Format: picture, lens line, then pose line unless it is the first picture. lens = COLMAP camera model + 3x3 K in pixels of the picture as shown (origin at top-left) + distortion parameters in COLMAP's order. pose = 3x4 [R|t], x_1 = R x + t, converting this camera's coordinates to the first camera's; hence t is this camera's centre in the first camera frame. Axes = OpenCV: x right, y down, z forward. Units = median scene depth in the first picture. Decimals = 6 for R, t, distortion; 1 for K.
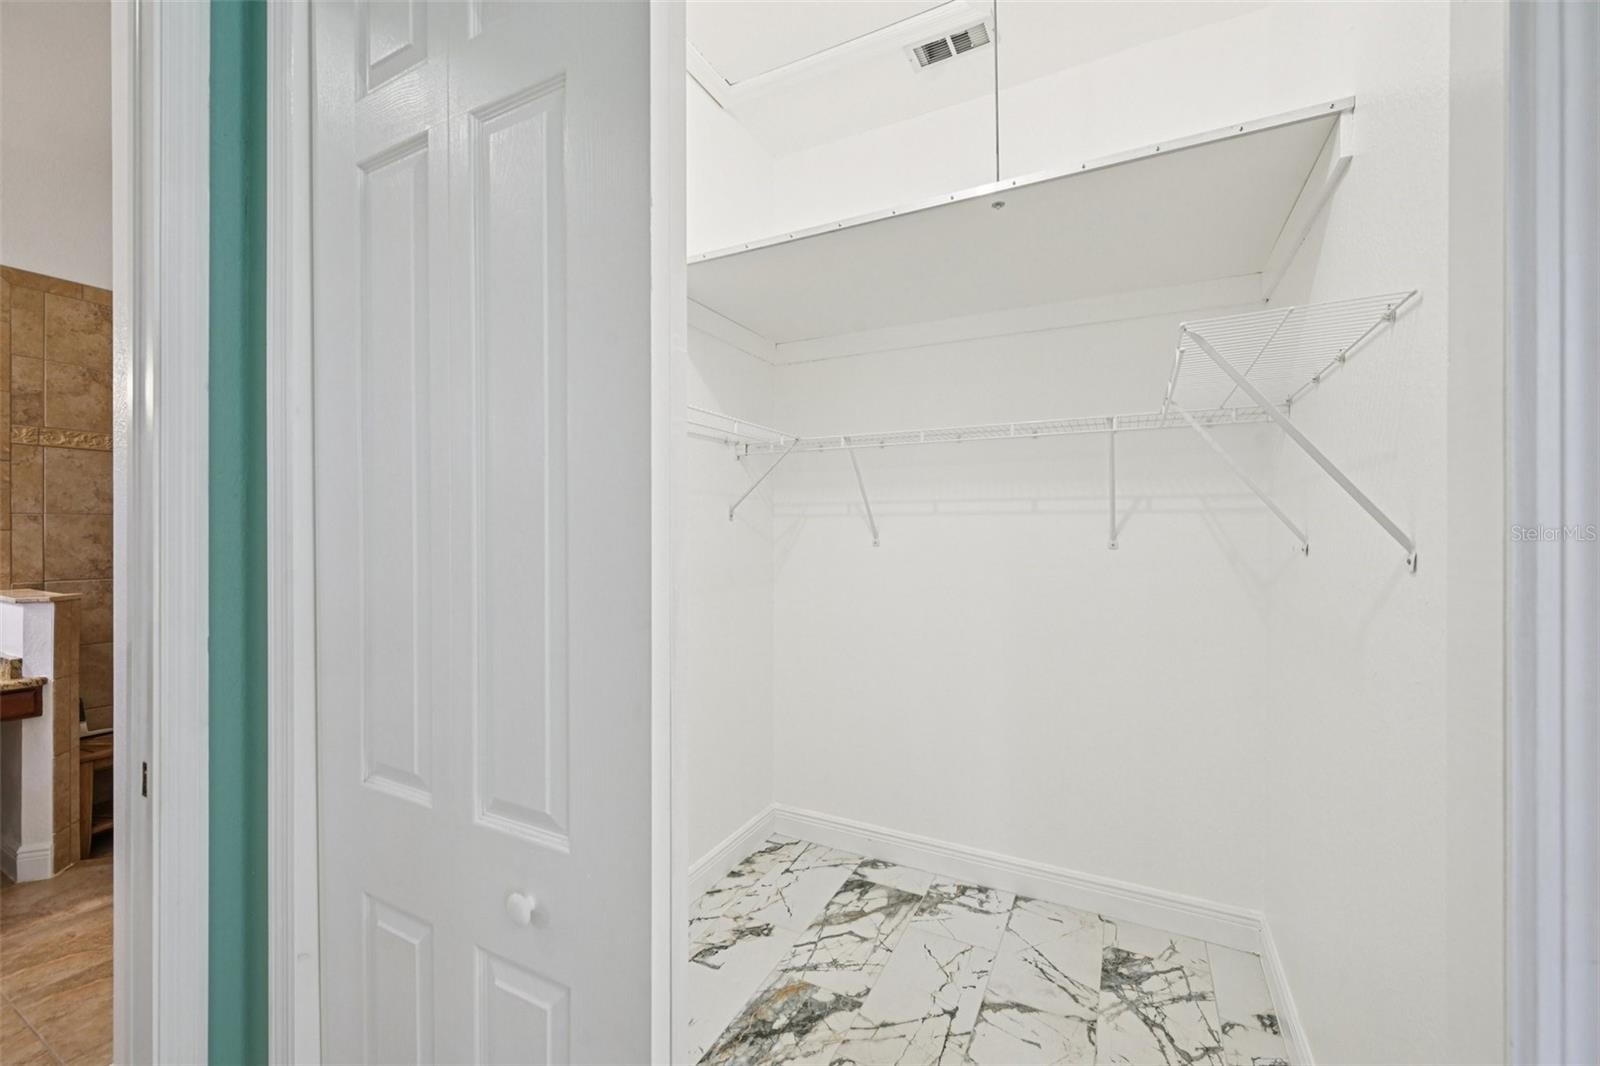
lens RADIAL K [[636.8, 0, 799.2], [0, 636.8, 527.9], [0, 0, 1]] dist [0.000951, -0.000501]
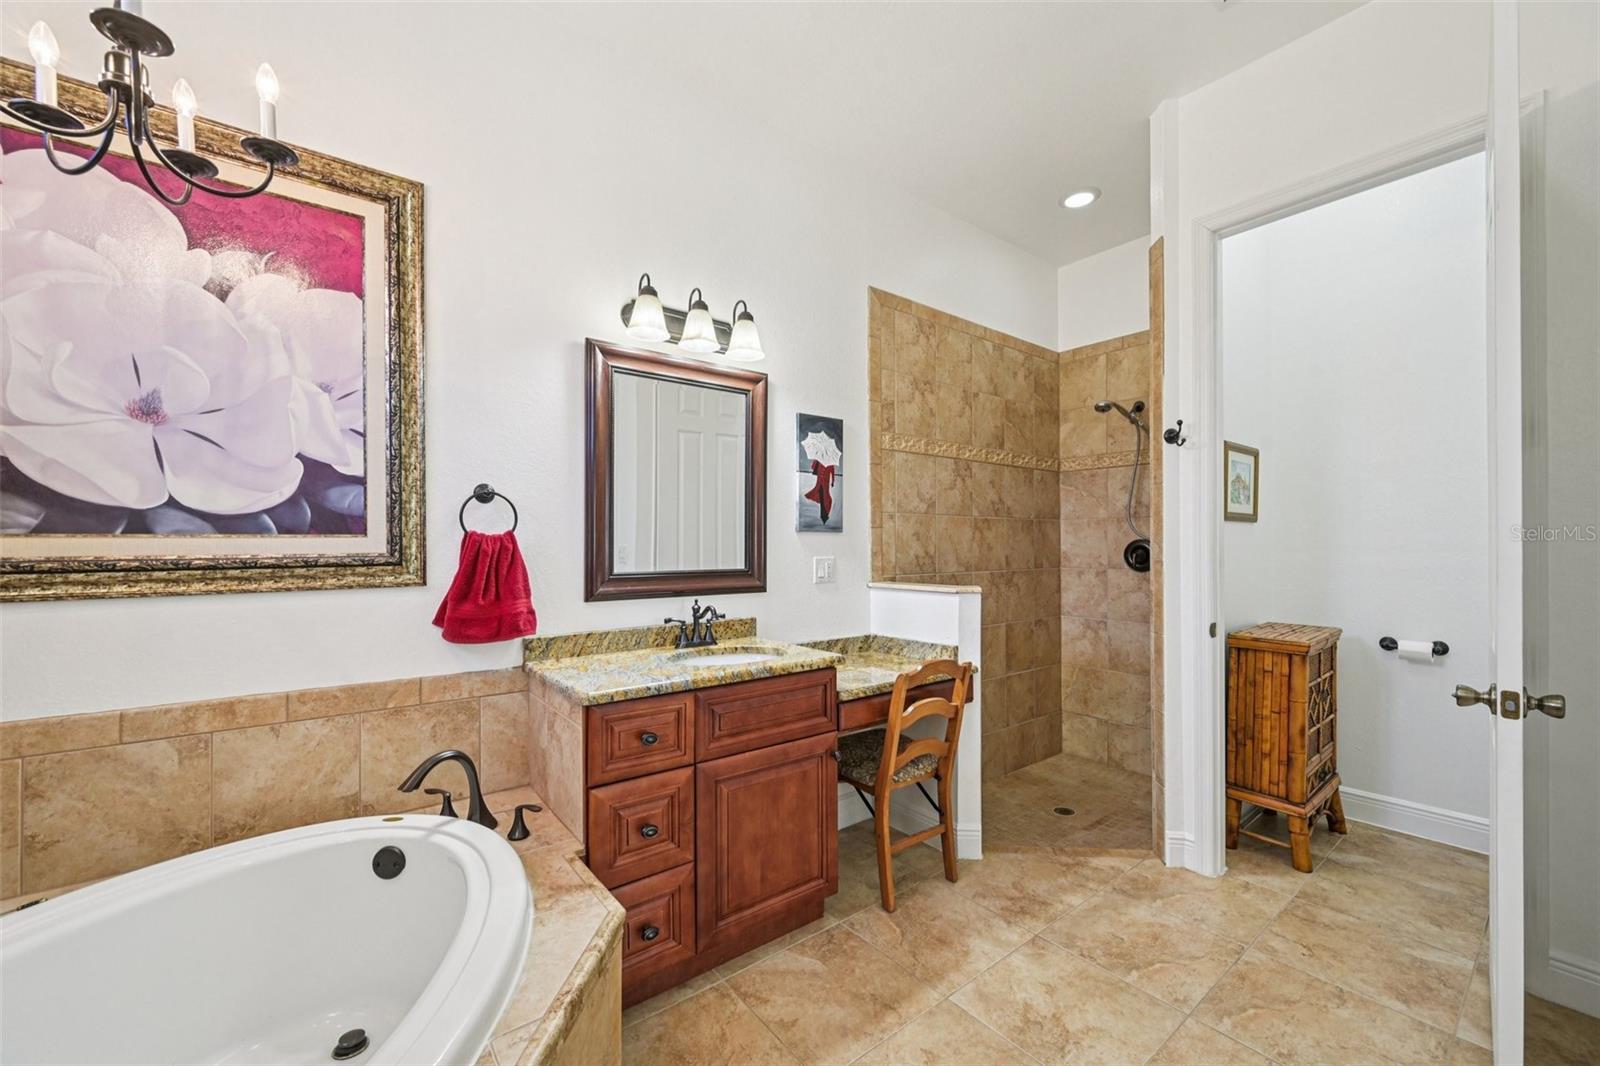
lens RADIAL K [[636.8, 0, 802.0], [0, 636.8, 545.0], [0, 0, 1]] dist [0.000951, -0.000501]
pose [[0.915189, -0.007123, -0.402961, -0.960852], [0.005623, 0.999972, -0.004907, 0.040000], [0.402985, 0.002225, 0.915204, -0.064975]]
